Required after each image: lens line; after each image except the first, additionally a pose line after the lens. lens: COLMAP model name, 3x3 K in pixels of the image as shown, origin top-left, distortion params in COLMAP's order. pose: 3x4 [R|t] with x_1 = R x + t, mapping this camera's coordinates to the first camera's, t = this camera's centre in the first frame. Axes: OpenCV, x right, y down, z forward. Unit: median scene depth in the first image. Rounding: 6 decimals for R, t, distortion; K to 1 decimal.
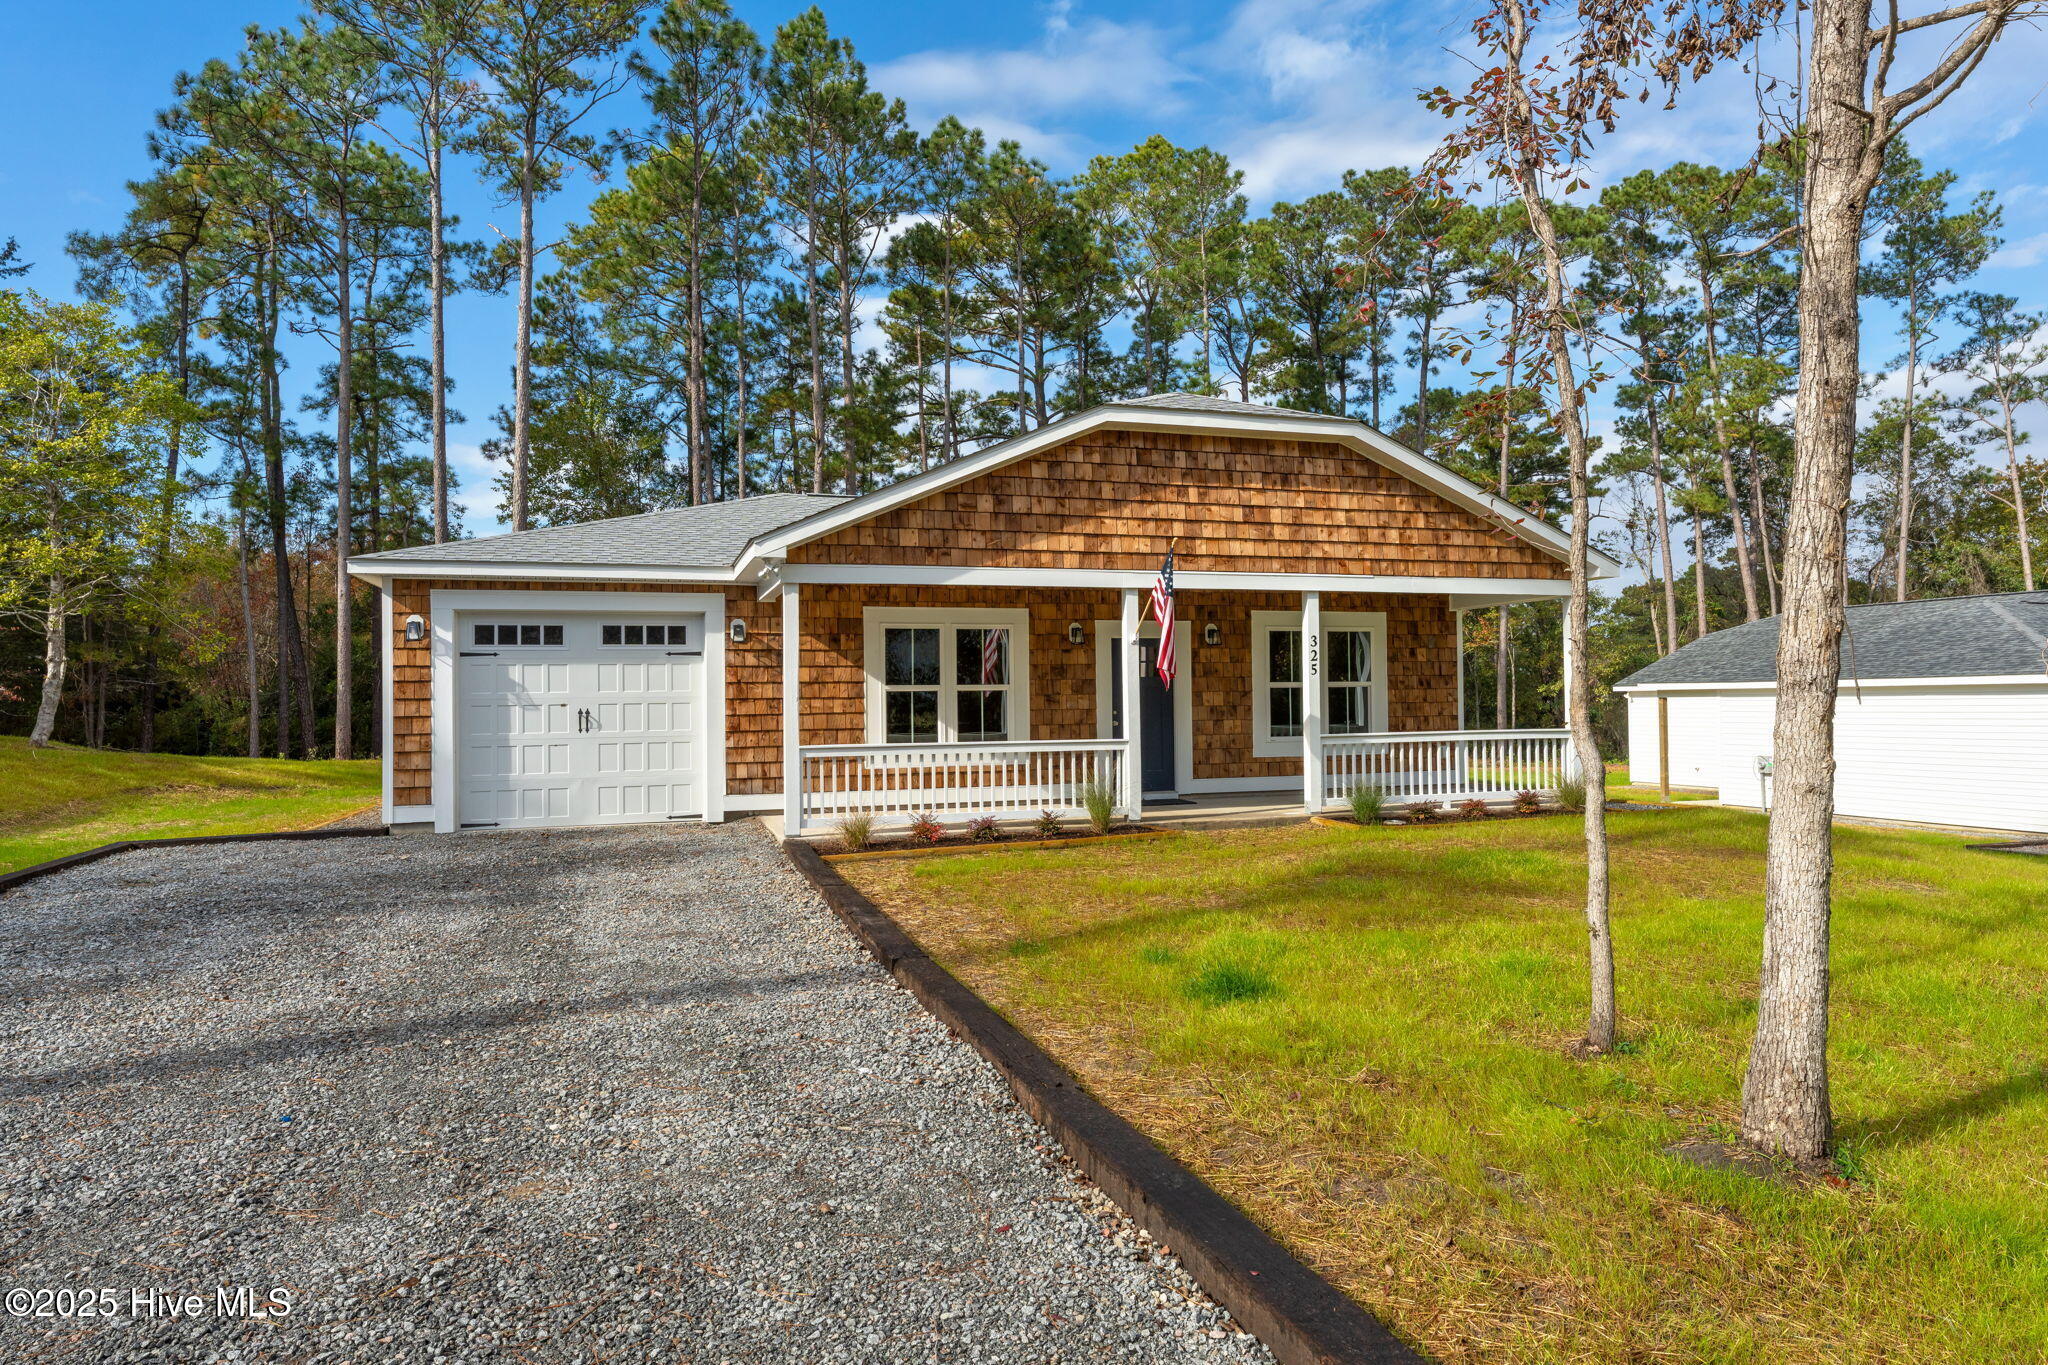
lens RADIAL K [[1297.2, 0, 1024.0], [0, 1297.2, 682.5], [0, 0, 1]] dist [-0.000535, 0.000025]
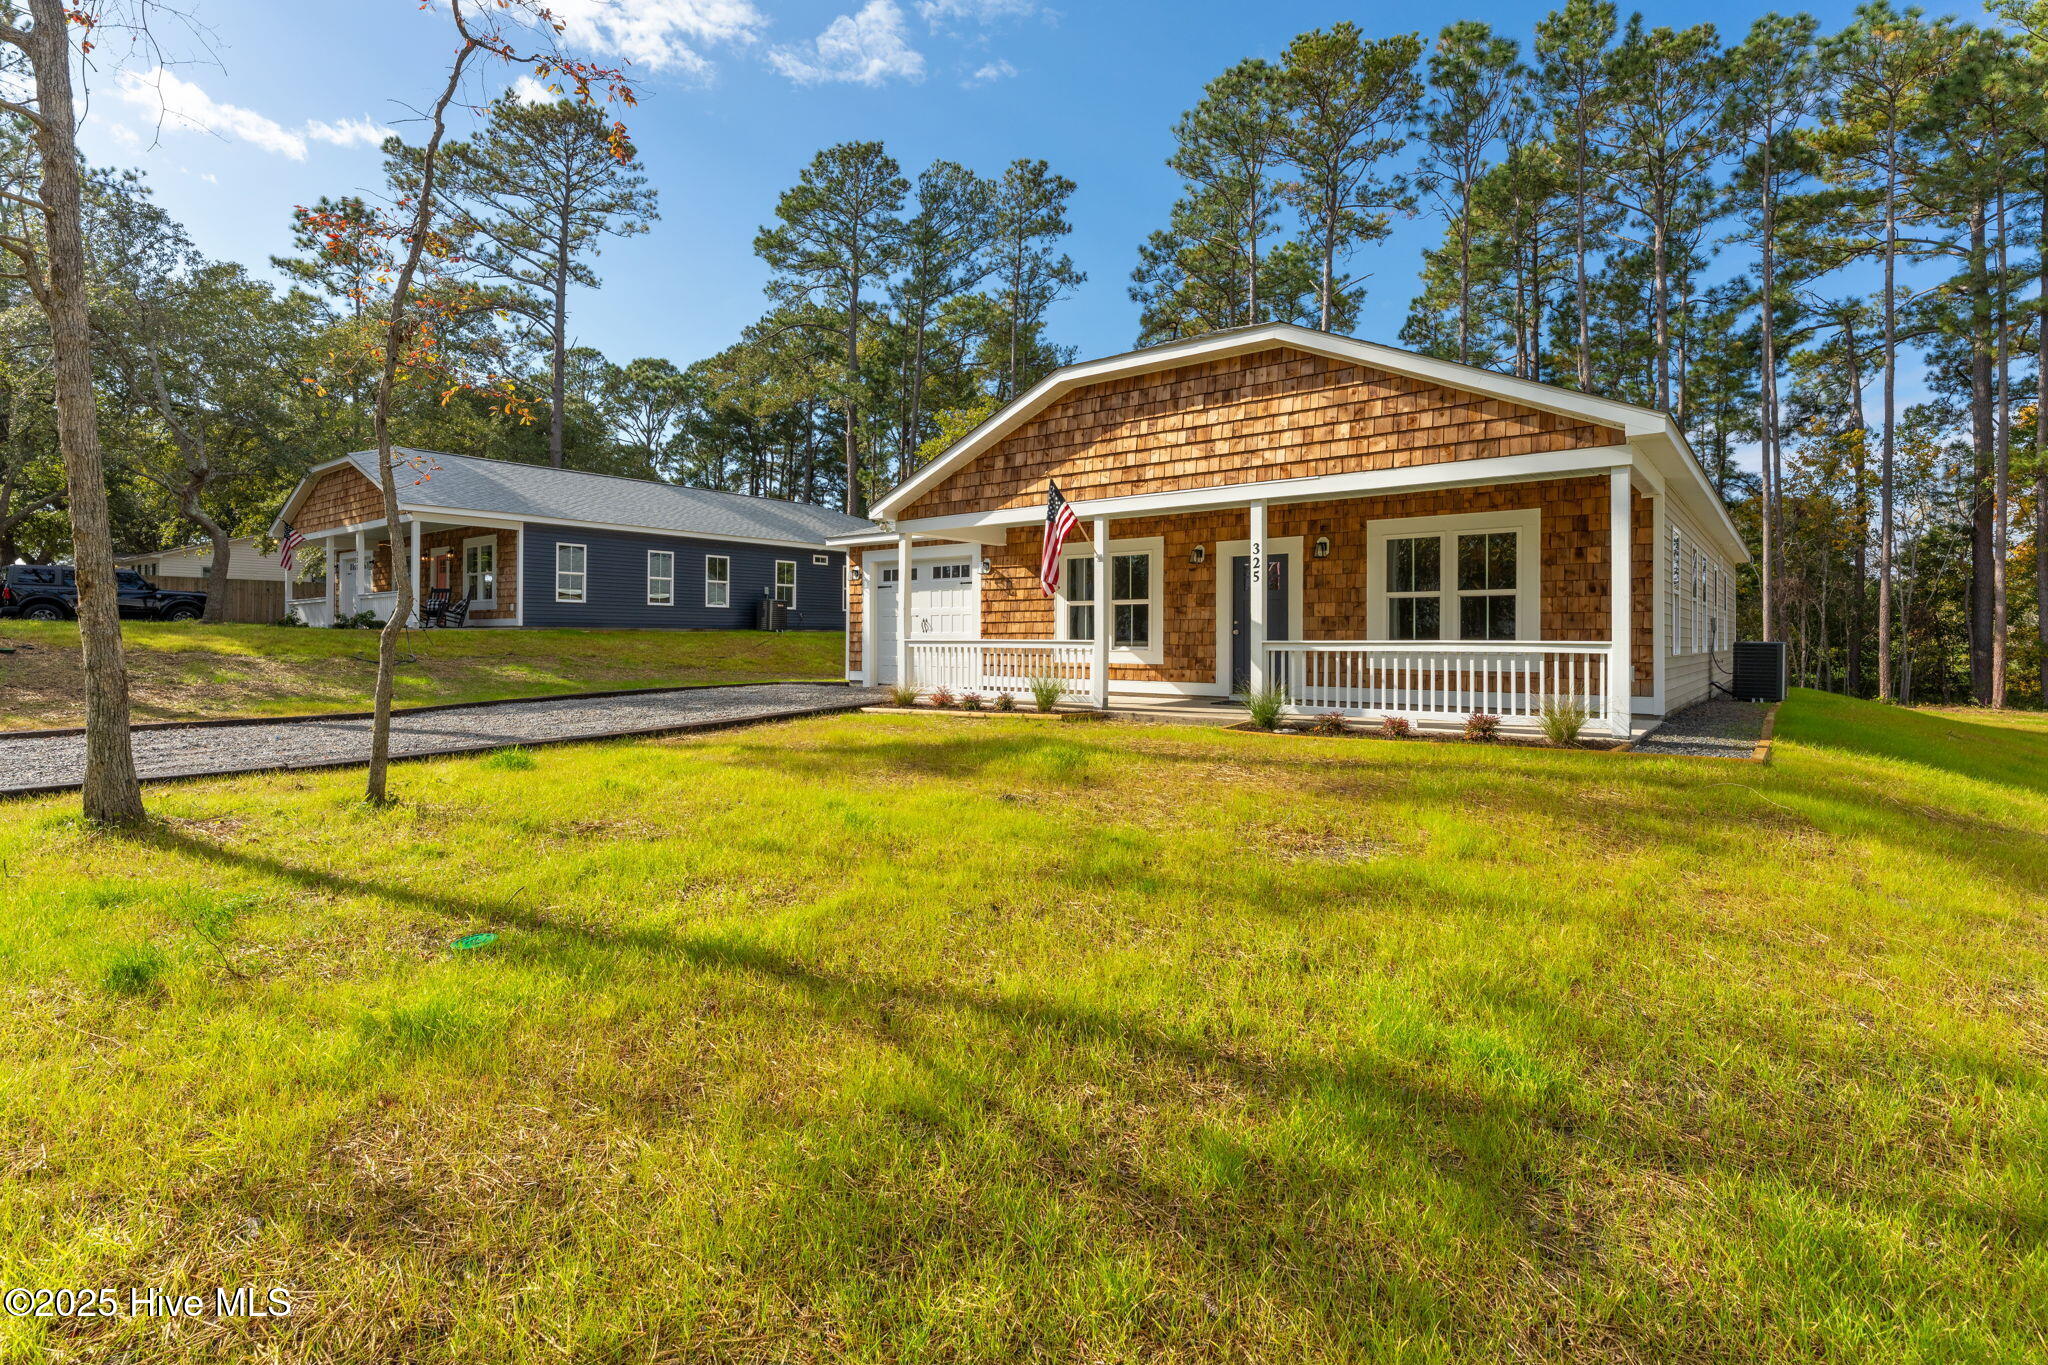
lens RADIAL K [[985.4, 0, 1024.5], [0, 985.4, 633.5], [0, 0, 1]] dist [-0.000056, 0.000132]
pose [[0.540134, 0.008759, -0.841533, 0.766009], [0.002667, 0.999923, 0.012120, 0.024254], [0.841575, -0.008790, 0.540069, 0.424435]]
